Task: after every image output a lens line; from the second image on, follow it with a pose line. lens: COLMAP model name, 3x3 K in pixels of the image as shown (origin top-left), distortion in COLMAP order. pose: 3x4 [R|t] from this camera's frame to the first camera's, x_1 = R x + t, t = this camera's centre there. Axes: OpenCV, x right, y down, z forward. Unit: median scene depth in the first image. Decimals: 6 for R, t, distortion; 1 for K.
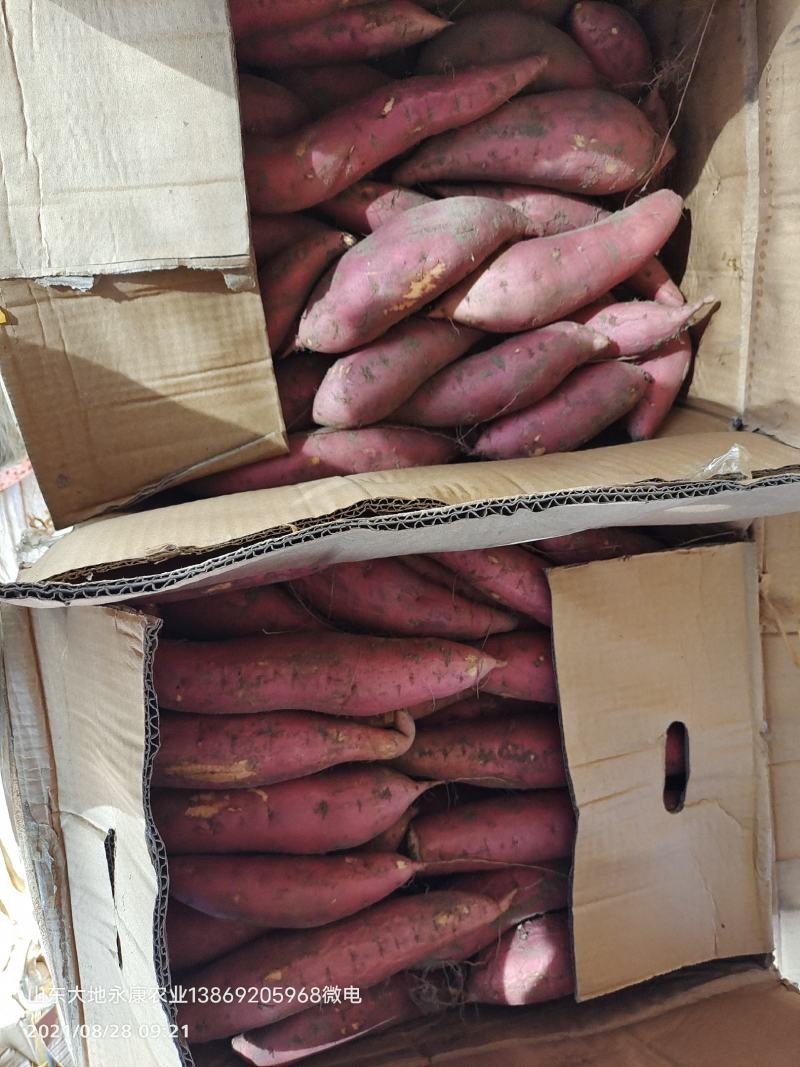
lens RADIAL K [[757.7, 0, 400.0], [0, 757.7, 533.5], [0, 0, 1]] dist [-0.045538, 0.000447]
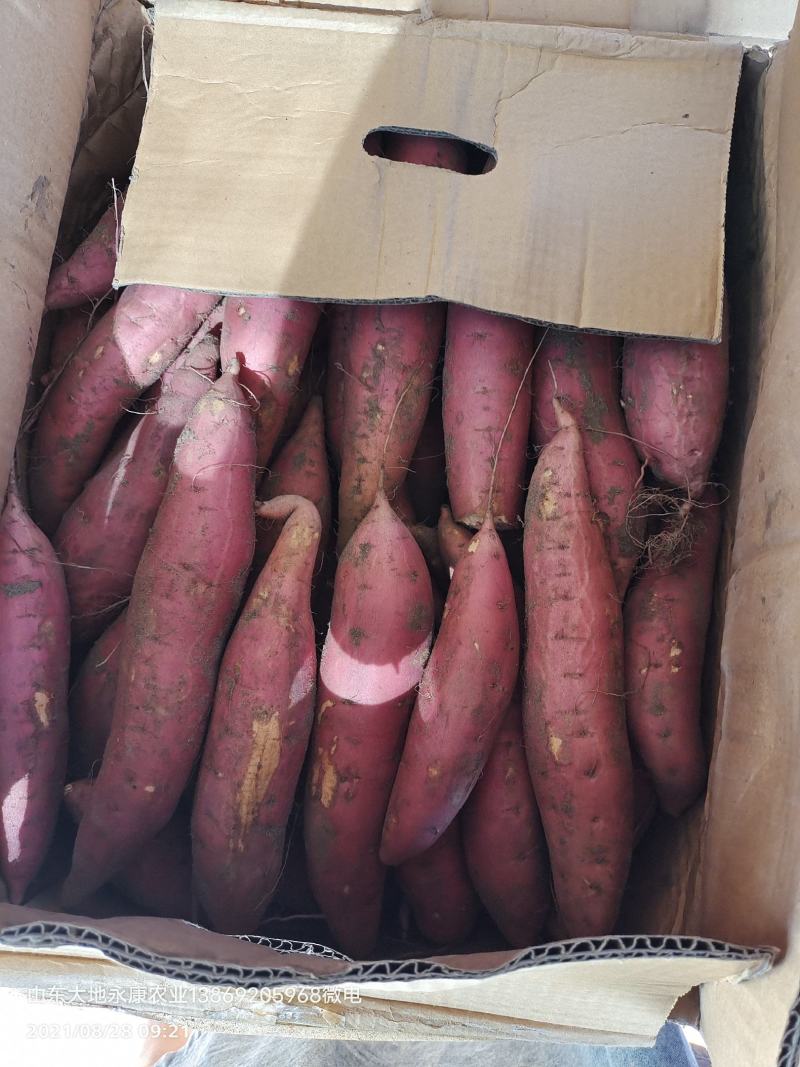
lens RADIAL K [[772.7, 0, 400.0], [0, 772.7, 533.5], [0, 0, 1]] dist [0.001355, -0.034142]
pose [[0.179755, -0.975644, -0.125724, 0.103846], [0.979869, 0.188869, -0.064688, 0.438155], [0.086857, -0.111565, 0.989954, 0.238391]]
